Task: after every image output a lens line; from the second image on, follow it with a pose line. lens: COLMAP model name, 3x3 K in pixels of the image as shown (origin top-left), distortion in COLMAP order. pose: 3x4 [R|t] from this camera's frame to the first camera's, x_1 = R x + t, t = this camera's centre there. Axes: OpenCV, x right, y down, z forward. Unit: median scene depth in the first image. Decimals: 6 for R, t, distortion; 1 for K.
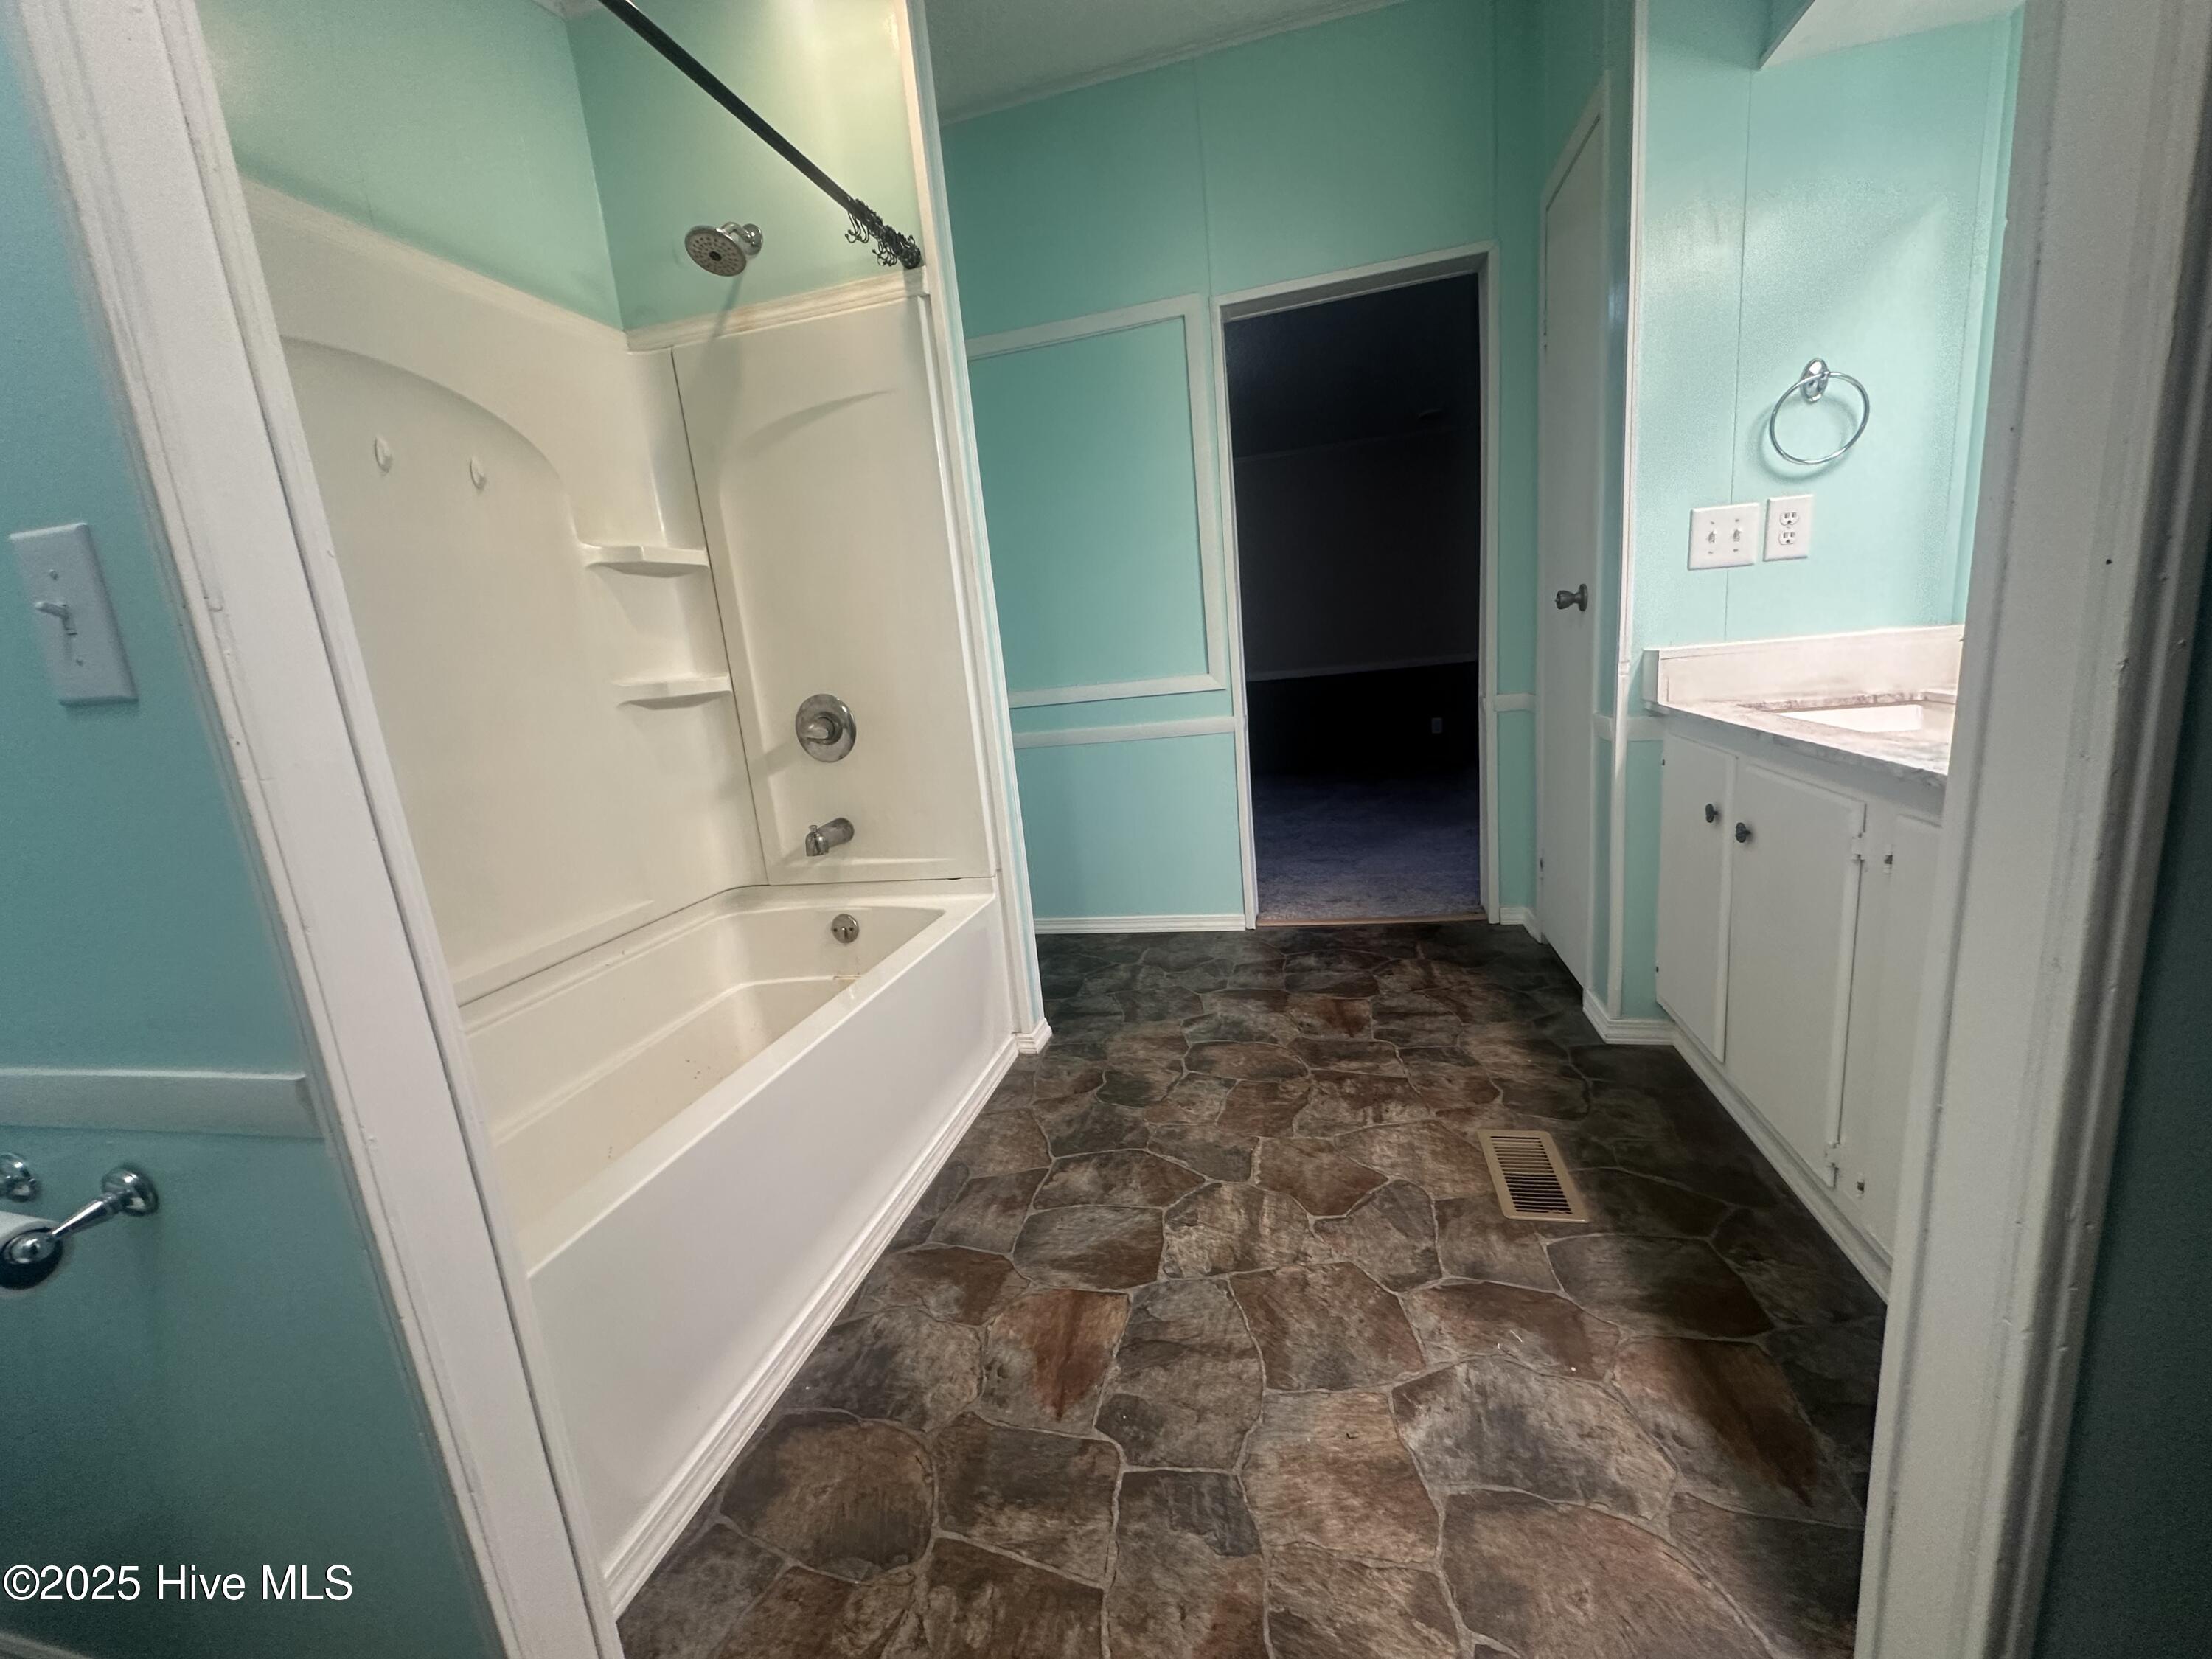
lens RADIAL K [[879.8, 0, 1106.0], [0, 879.8, 829.5], [0, 0, 1]] dist [-0.007884, 0.002907]
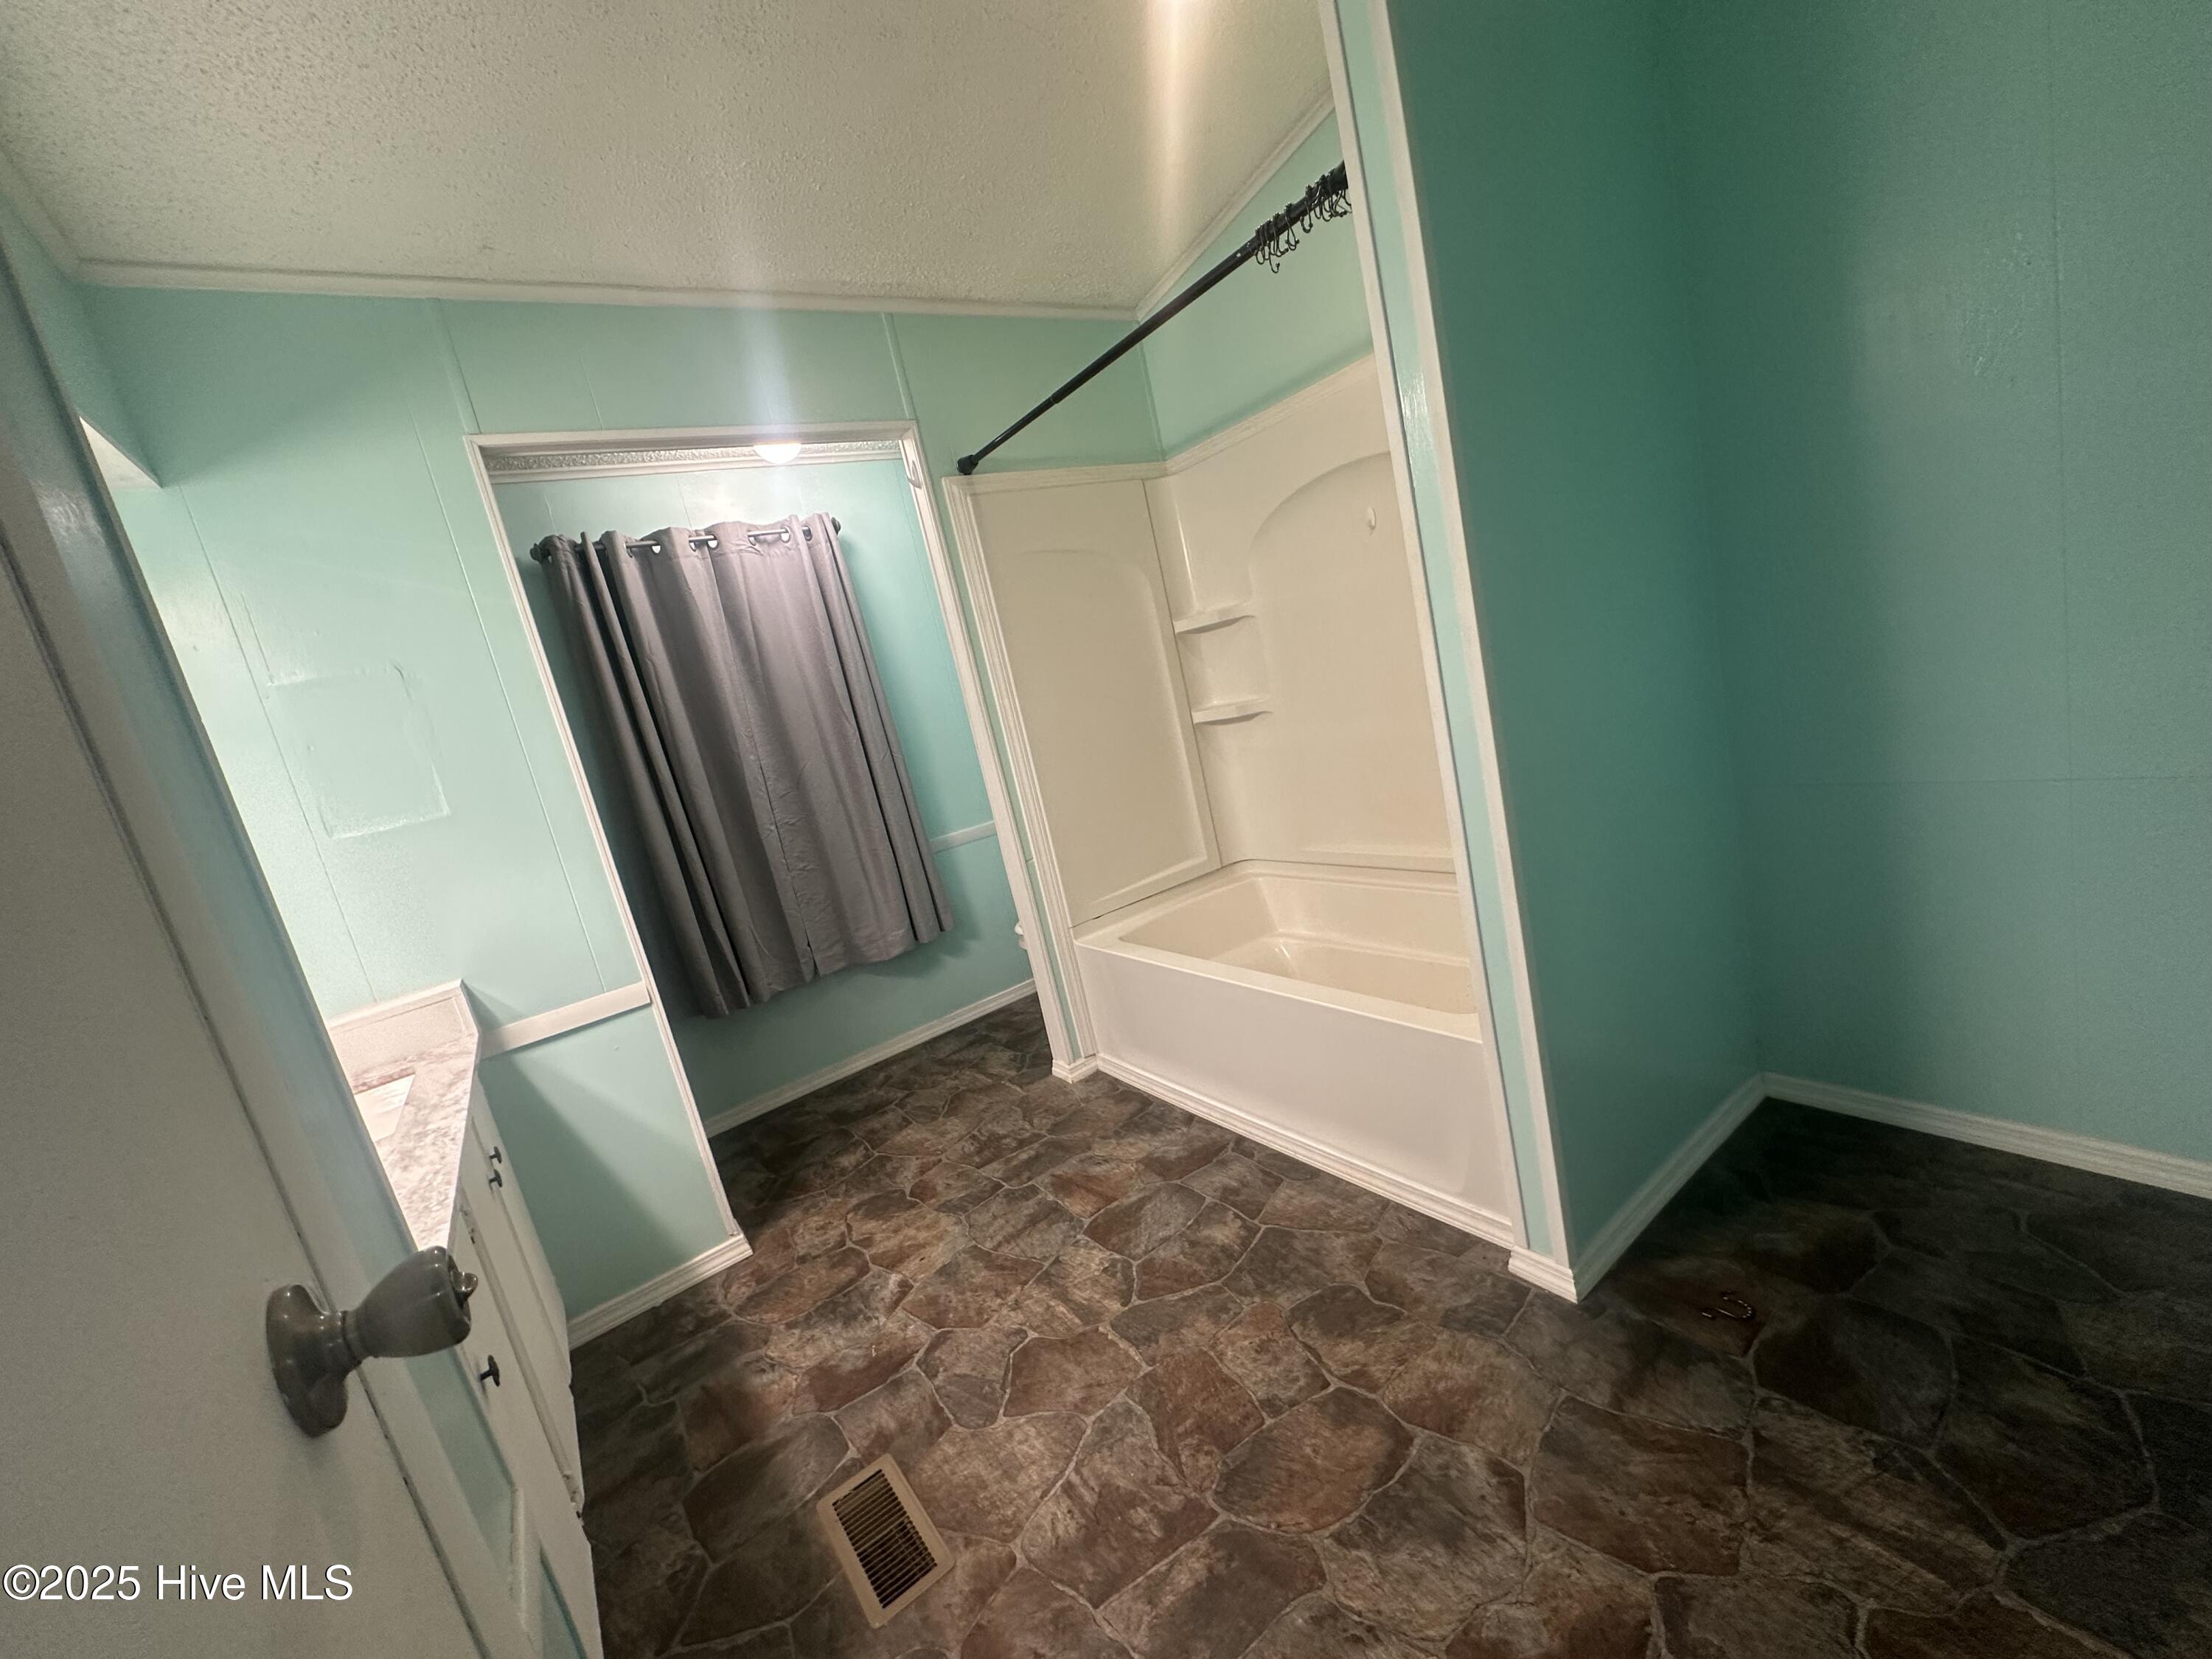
lens RADIAL K [[879.8, 0, 1106.0], [0, 879.8, 829.5], [0, 0, 1]] dist [-0.007884, 0.002907]
pose [[-0.618617, 0.365292, -0.695610, 0.715841], [0.125472, 0.919916, 0.371500, -0.555954], [0.775609, 0.142536, -0.614910, 1.657080]]
